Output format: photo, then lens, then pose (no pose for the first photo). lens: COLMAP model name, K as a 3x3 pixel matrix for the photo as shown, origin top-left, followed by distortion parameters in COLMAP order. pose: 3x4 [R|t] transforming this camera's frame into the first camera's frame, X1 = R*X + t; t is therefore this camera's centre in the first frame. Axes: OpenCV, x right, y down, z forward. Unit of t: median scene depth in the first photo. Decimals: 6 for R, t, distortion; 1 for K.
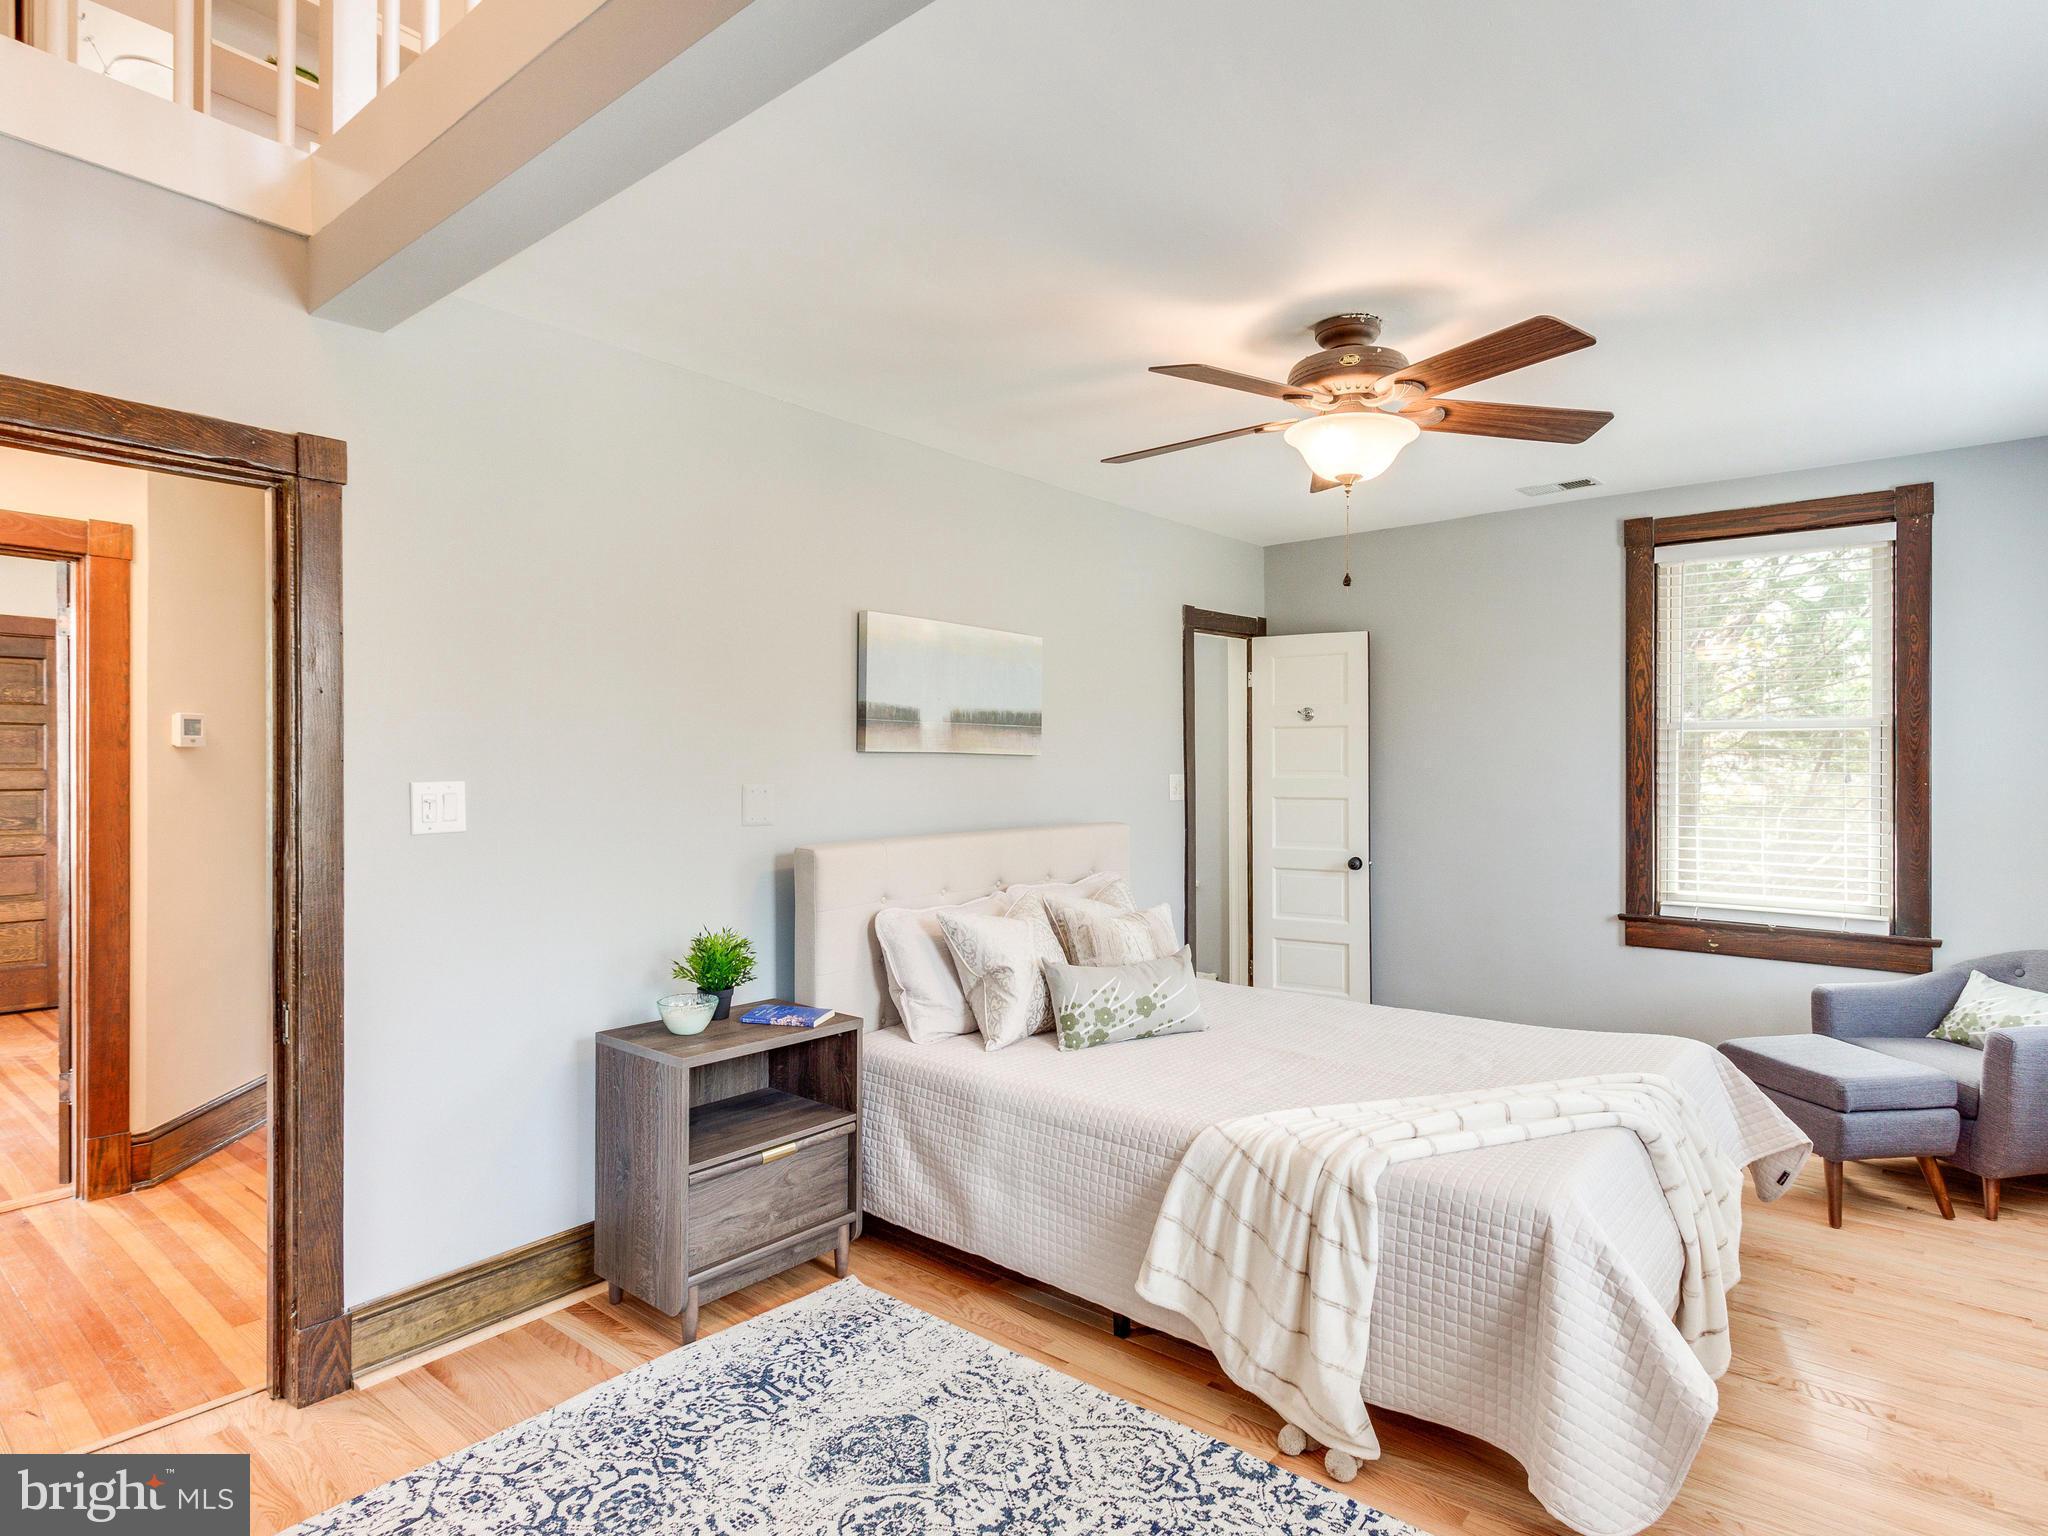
lens RADIAL K [[1112.2, 0, 1070.4], [0, 1112.2, 757.4], [0, 0, 1]] dist [-0.004924, -0.001972]
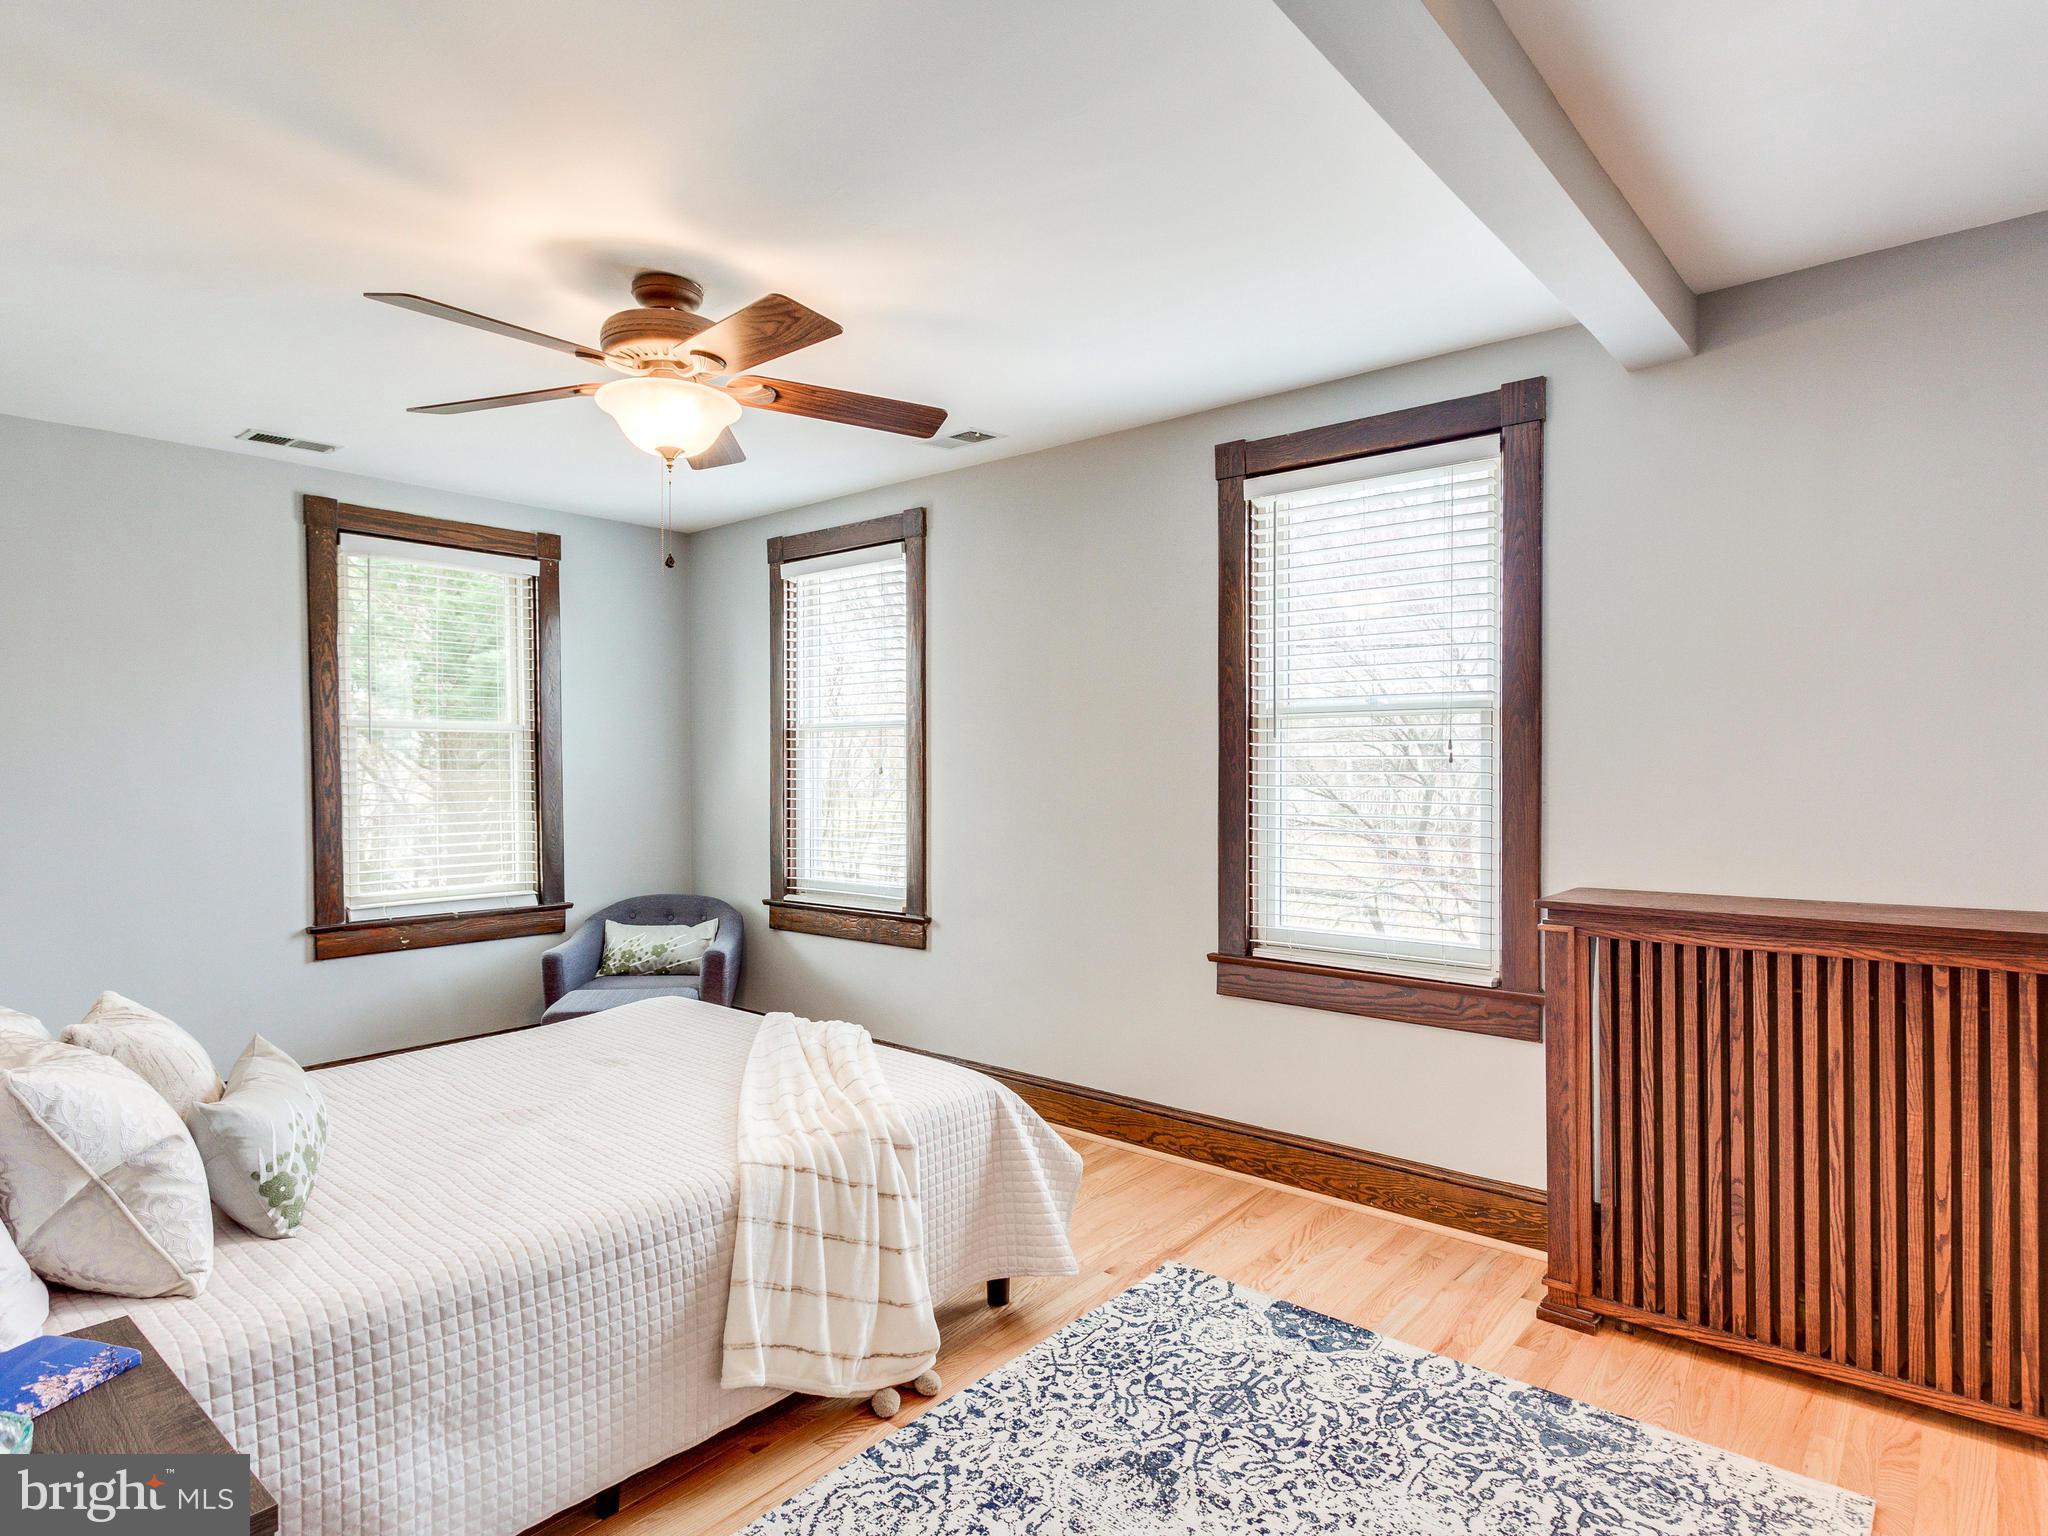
lens RADIAL K [[1112.2, 0, 1003.7], [0, 1112.2, 774.3], [0, 0, 1]] dist [-0.004924, -0.001972]
pose [[0.044481, -0.009472, 0.998965, -0.449668], [-0.001768, 0.999953, 0.009560, 0.006631], [-0.999009, -0.002191, 0.044463, 0.454218]]
